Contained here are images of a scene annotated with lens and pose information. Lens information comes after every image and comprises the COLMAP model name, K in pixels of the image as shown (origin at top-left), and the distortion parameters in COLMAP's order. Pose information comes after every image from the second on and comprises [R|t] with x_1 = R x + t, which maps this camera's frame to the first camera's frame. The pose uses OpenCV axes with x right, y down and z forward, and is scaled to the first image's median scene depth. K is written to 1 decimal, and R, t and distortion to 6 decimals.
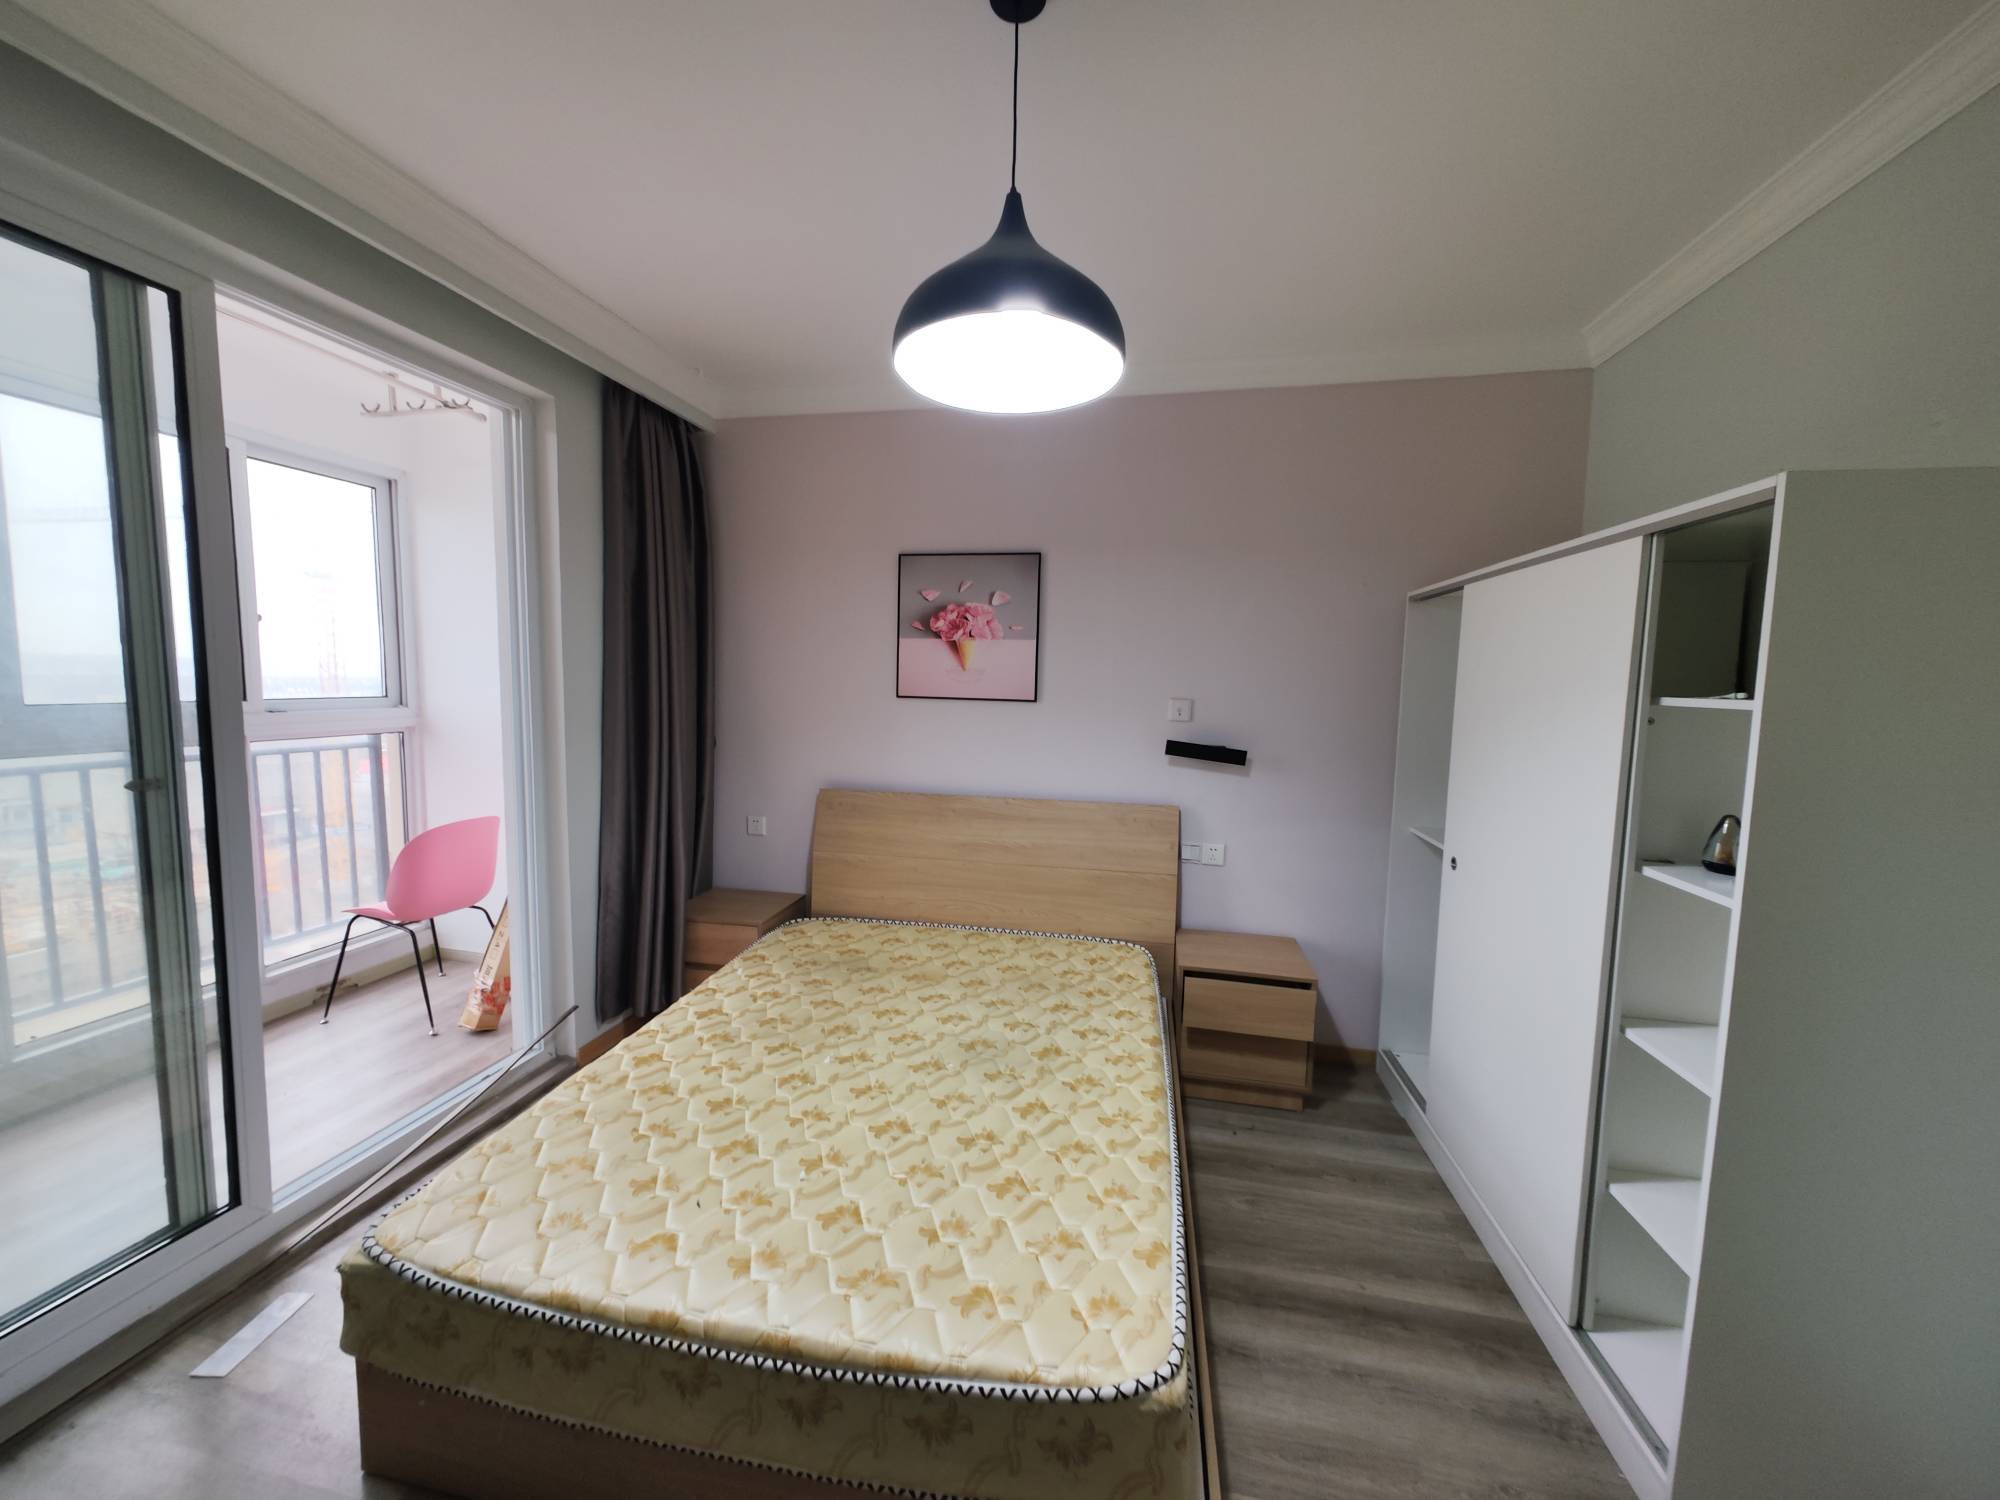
lens RADIAL K [[744.3, 0, 993.2], [0, 744.3, 744.2], [0, 0, 1]] dist [-0.002001, -0.000436]
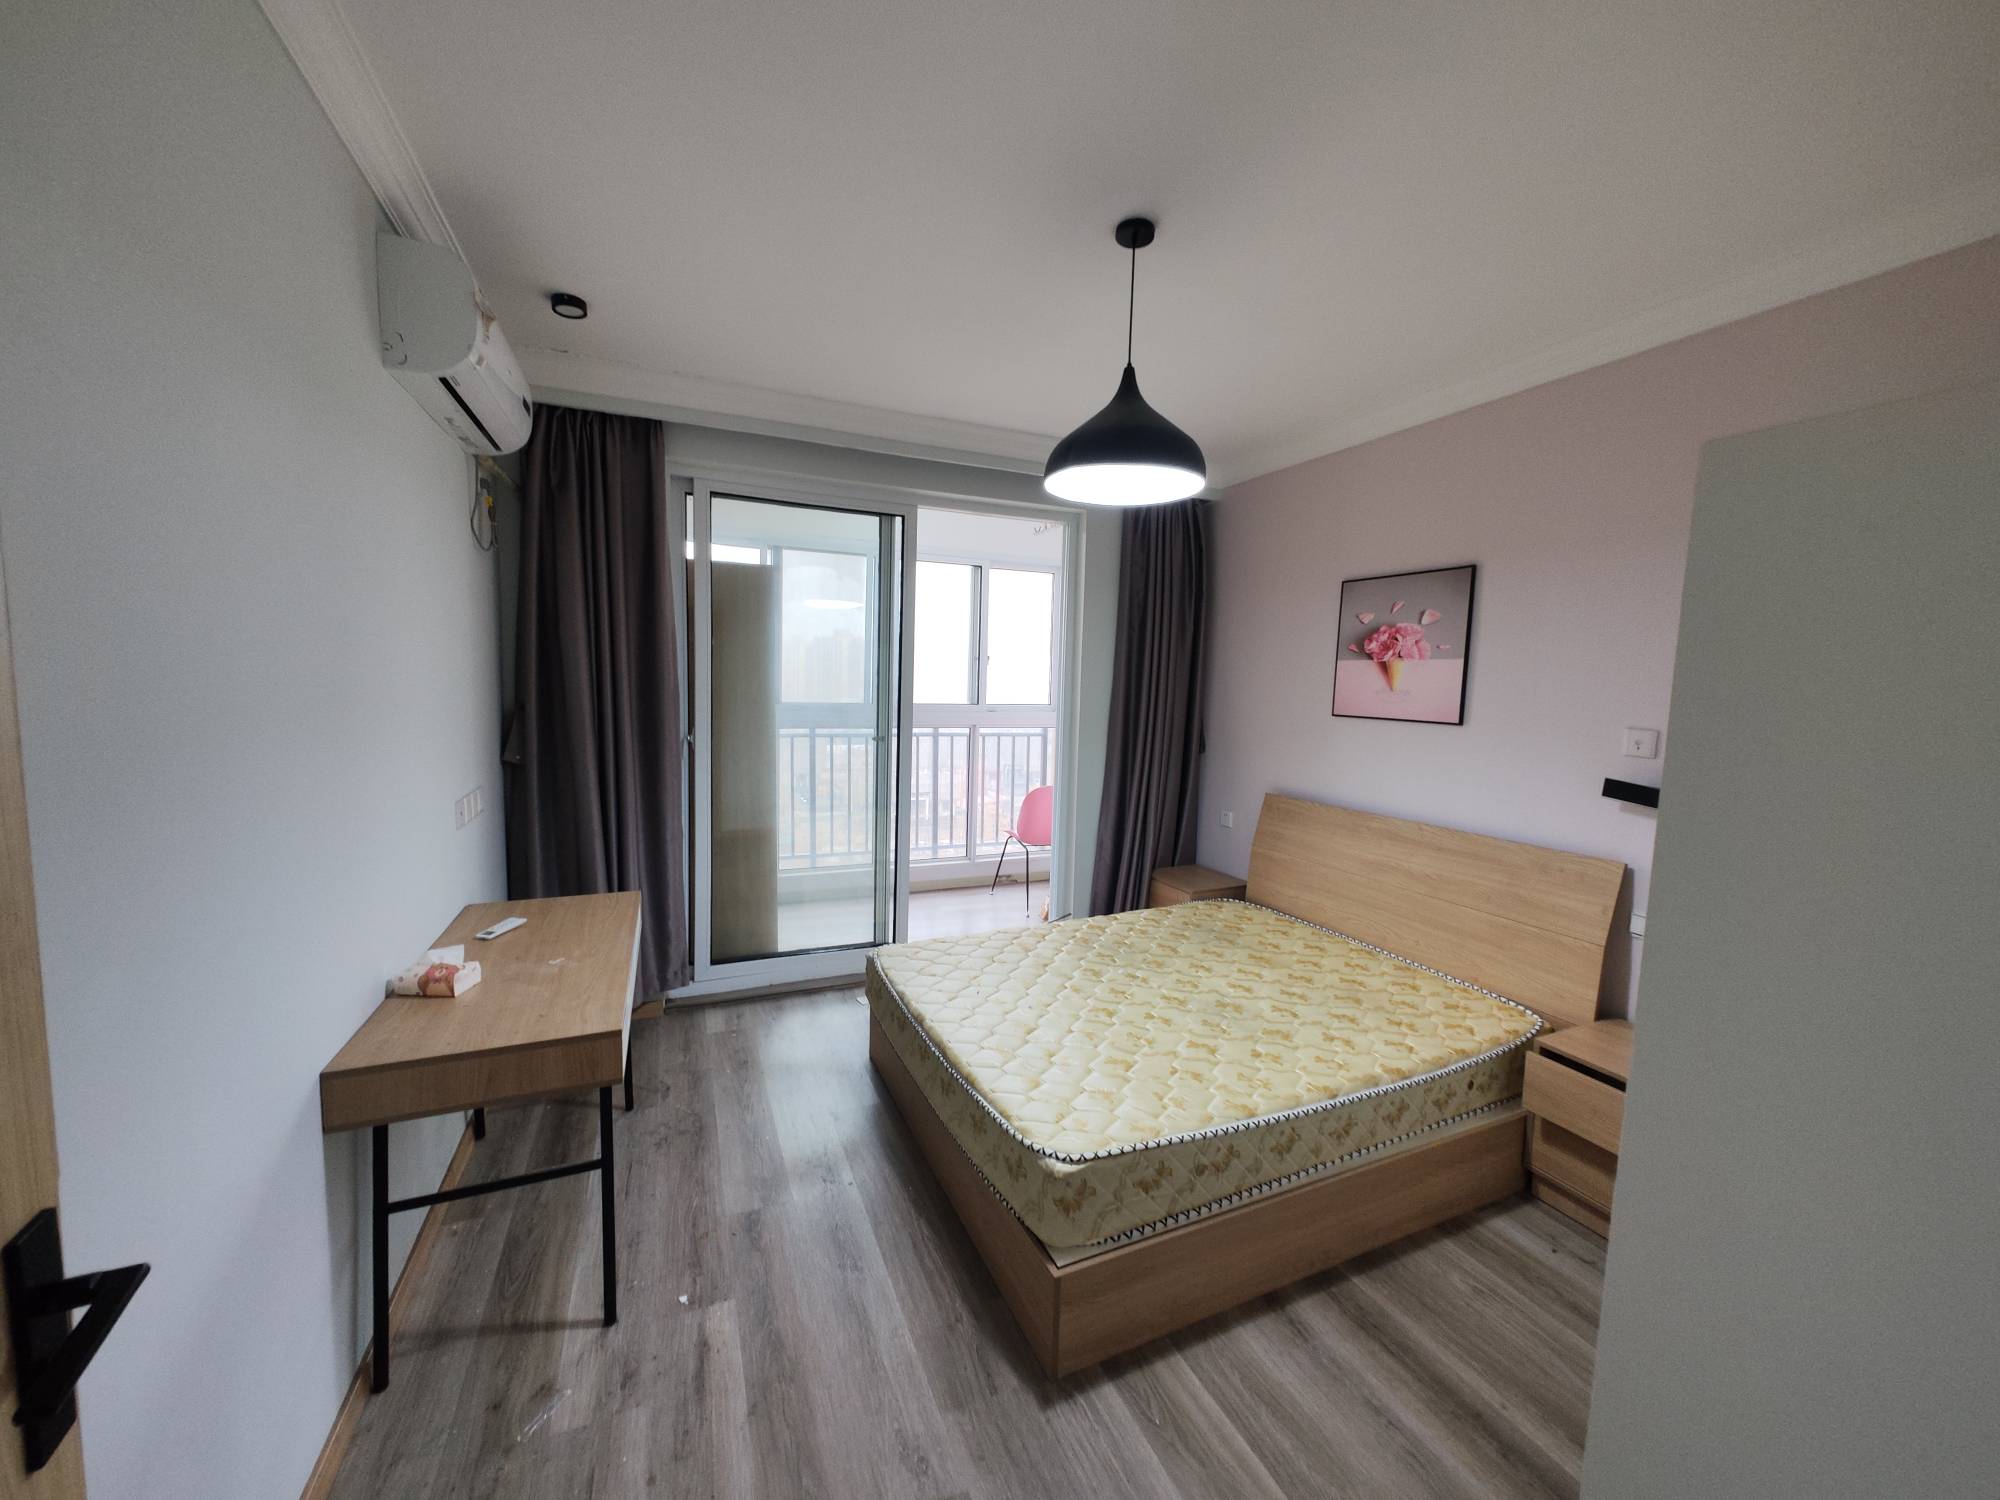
lens RADIAL K [[744.3, 0, 991.3], [0, 744.3, 748.5], [0, 0, 1]] dist [-0.002001, -0.000436]
pose [[0.579496, 0.069972, -0.811966, 0.499910], [-0.083143, 0.996185, 0.026509, -0.004017], [0.810723, 0.052147, 0.583103, -0.016833]]
